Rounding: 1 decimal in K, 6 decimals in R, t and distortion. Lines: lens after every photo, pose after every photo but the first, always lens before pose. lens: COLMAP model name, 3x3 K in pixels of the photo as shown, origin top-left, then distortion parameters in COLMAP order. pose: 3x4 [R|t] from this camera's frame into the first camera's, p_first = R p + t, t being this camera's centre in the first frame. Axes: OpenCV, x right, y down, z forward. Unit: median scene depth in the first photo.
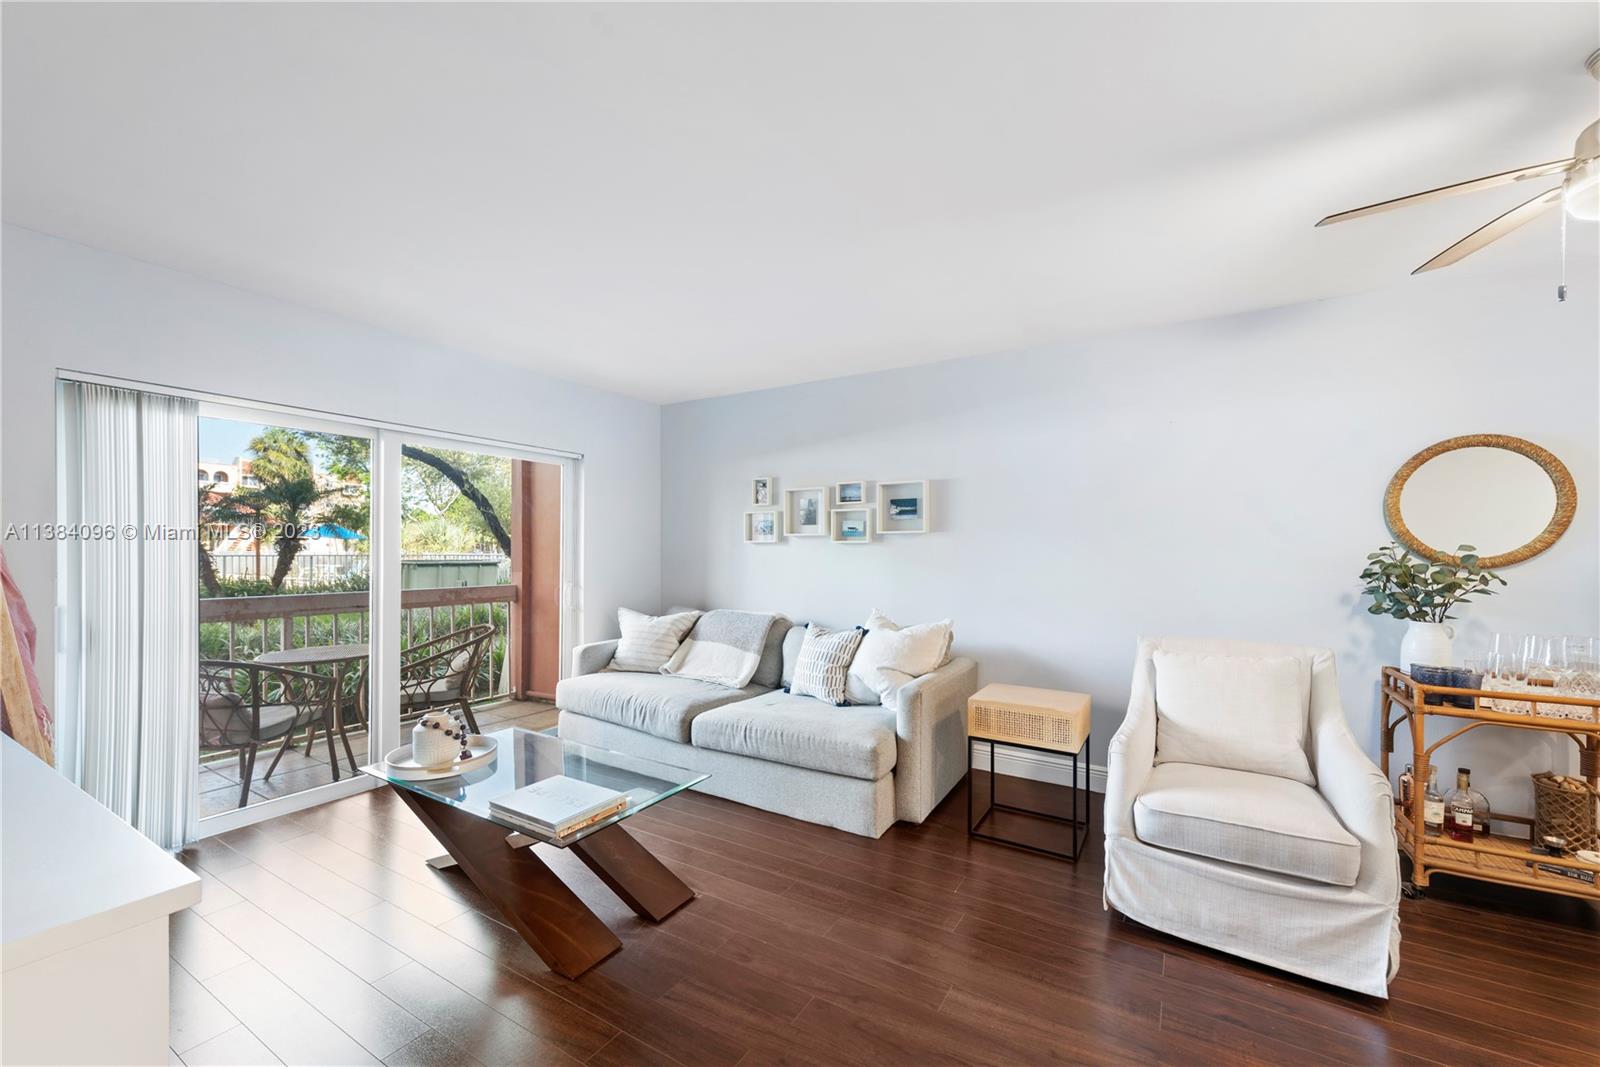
lens RADIAL K [[633.5, 0, 800.3], [0, 633.5, 553.6], [0, 0, 1]] dist [0.007302, 0.000009]
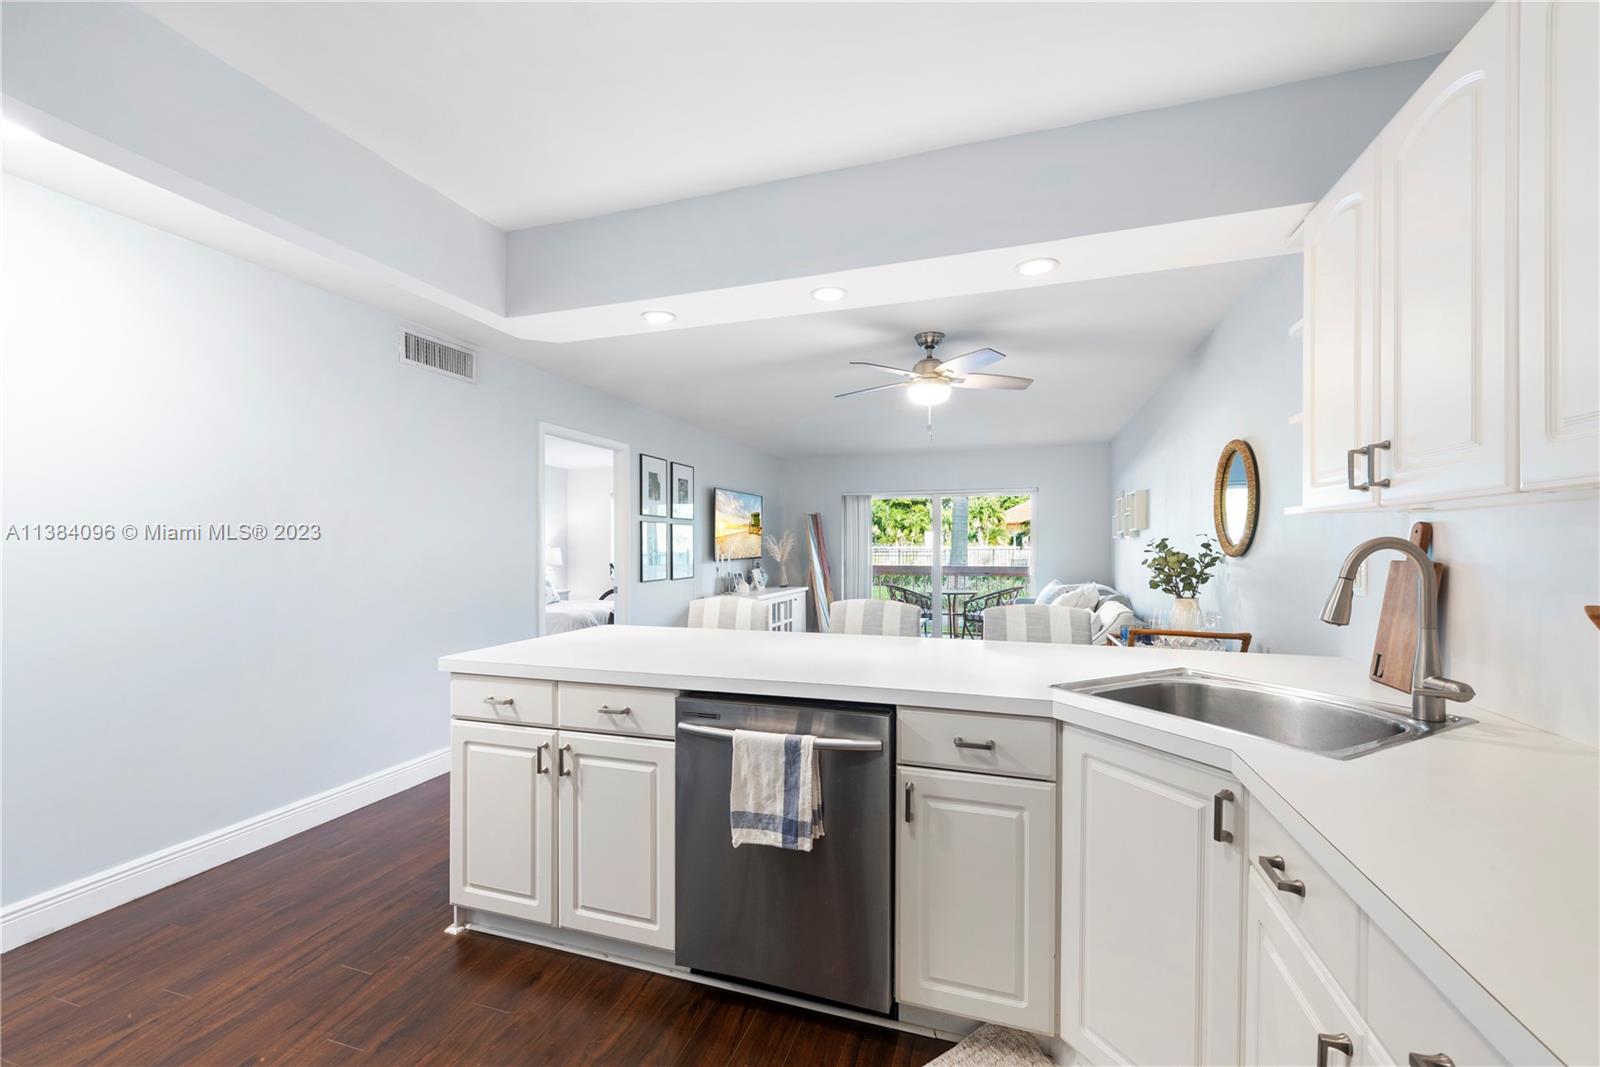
lens RADIAL K [[646.1, 0, 795.8], [0, 646.1, 546.2], [0, 0, 1]] dist [0.008933, -0.000071]
pose [[0.221244, -0.002350, -0.975216, 1.363299], [-0.001147, 0.999996, -0.002670, 0.006192], [0.975218, 0.001709, 0.221240, -0.017913]]
